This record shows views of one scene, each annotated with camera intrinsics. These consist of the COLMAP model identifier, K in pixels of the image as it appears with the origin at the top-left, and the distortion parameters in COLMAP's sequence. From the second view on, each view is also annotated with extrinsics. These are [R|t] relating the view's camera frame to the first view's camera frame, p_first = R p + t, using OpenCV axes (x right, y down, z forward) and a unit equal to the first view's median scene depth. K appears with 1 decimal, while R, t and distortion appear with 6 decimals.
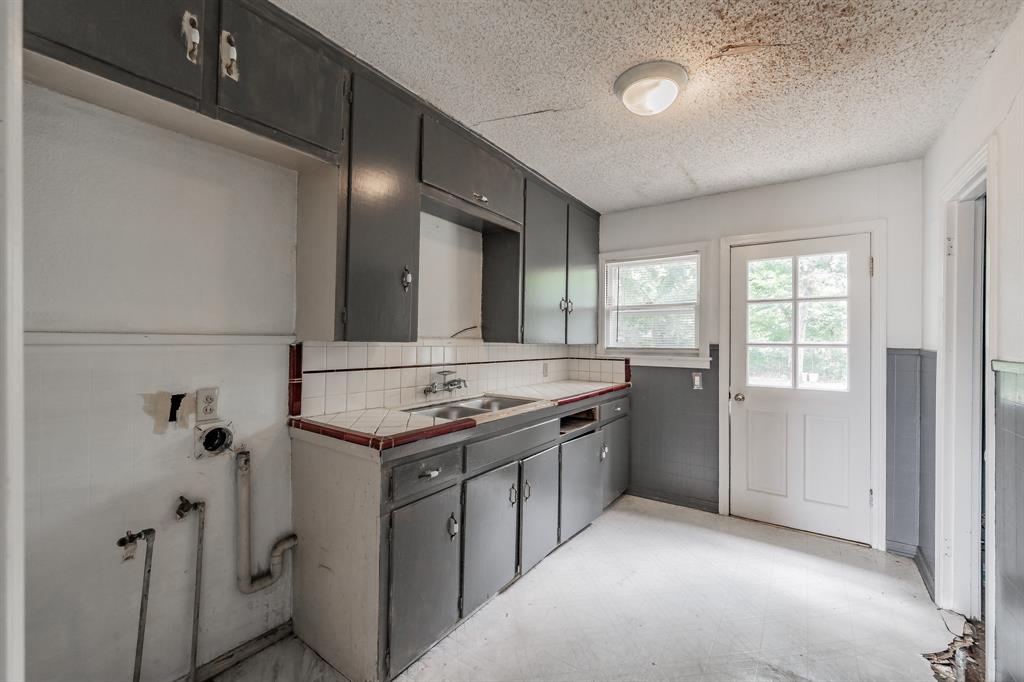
lens RADIAL K [[423.8, 0, 520.9], [0, 423.8, 336.6], [0, 0, 1]] dist [0.001226, 0.000076]
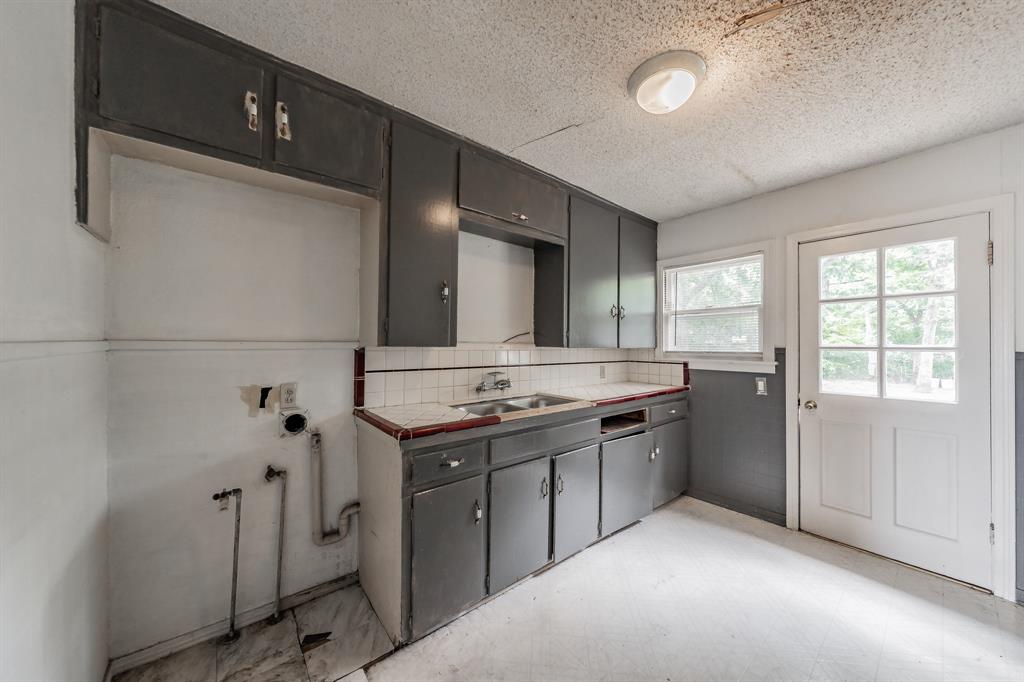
lens RADIAL K [[360.4, 0, 519.2], [0, 360.4, 342.1], [0, 0, 1]] dist [-0.000257, 0.000300]
pose [[0.962104, -0.007243, -0.272588, 0.135101], [0.007556, 0.999971, 0.000100, 0.001082], [0.272579, -0.002156, 0.962131, 0.076281]]
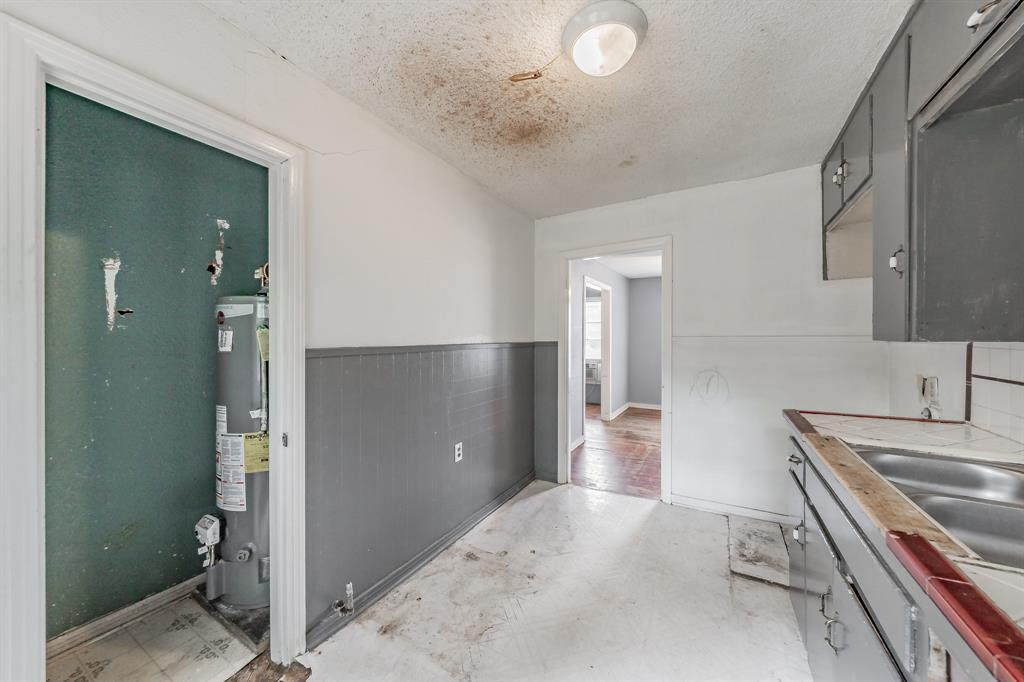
lens RADIAL K [[365.5, 0, 512.9], [0, 365.5, 339.9], [0, 0, 1]] dist [0.000176, -0.000015]
pose [[-0.997336, -0.012274, -0.071907, 0.354407], [-0.012513, 0.999918, 0.002876, 0.011831], [0.071865, 0.003769, -0.997407, 1.147461]]
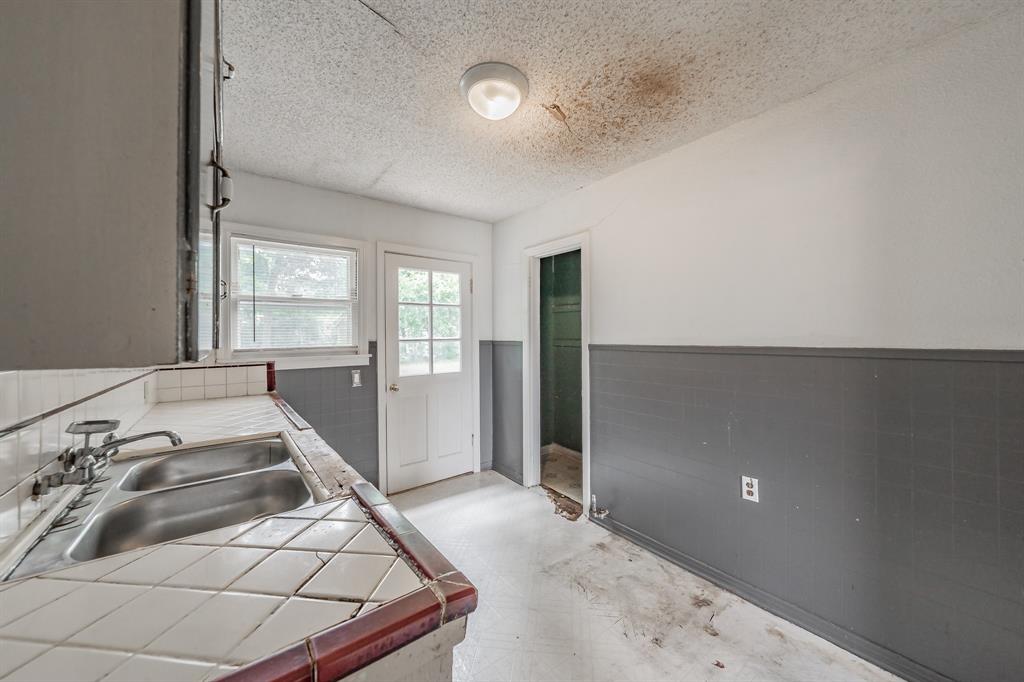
lens RADIAL K [[364.6, 0, 517.9], [0, 364.6, 337.3], [0, 0, 1]] dist [0.001008, 0.000068]
pose [[0.303701, -0.016715, 0.952621, -0.351698], [0.006861, 0.999859, 0.015357, -0.003860], [-0.952743, 0.001872, 0.303773, 0.451193]]
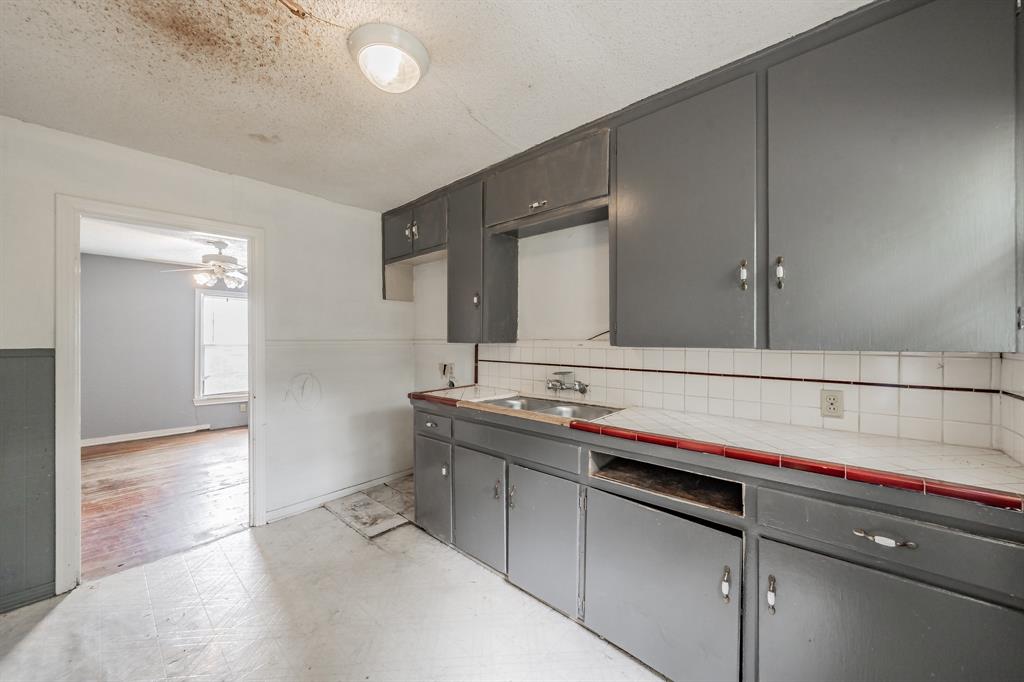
lens RADIAL K [[371.3, 0, 507.3], [0, 371.3, 341.4], [0, 0, 1]] dist [-0.002146, 0.000020]
pose [[-0.142832, -0.011171, -0.989684, 0.693520], [0.002496, 0.999929, -0.011647, 0.015119], [0.989744, -0.004134, -0.142794, 0.902732]]
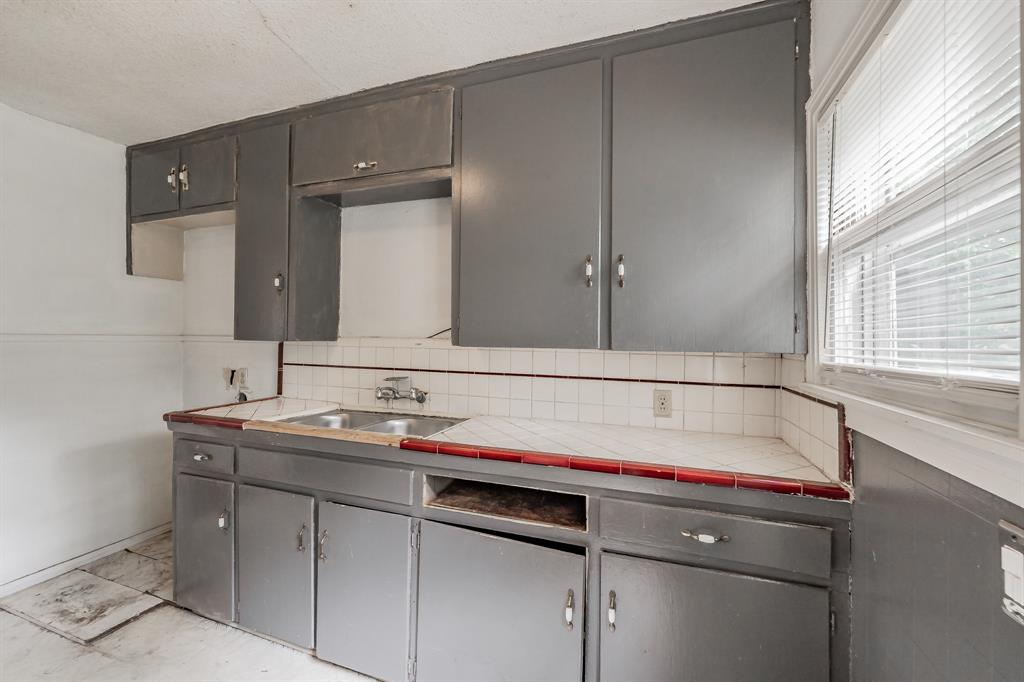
lens RADIAL K [[424.2, 0, 506.7], [0, 424.2, 338.8], [0, 0, 1]] dist [0.000210, -0.000137]
pose [[0.232464, -0.013614, -0.972510, 0.648548], [-0.003012, 0.999887, -0.014717, 0.014786], [0.972600, 0.006350, 0.232397, 0.922364]]
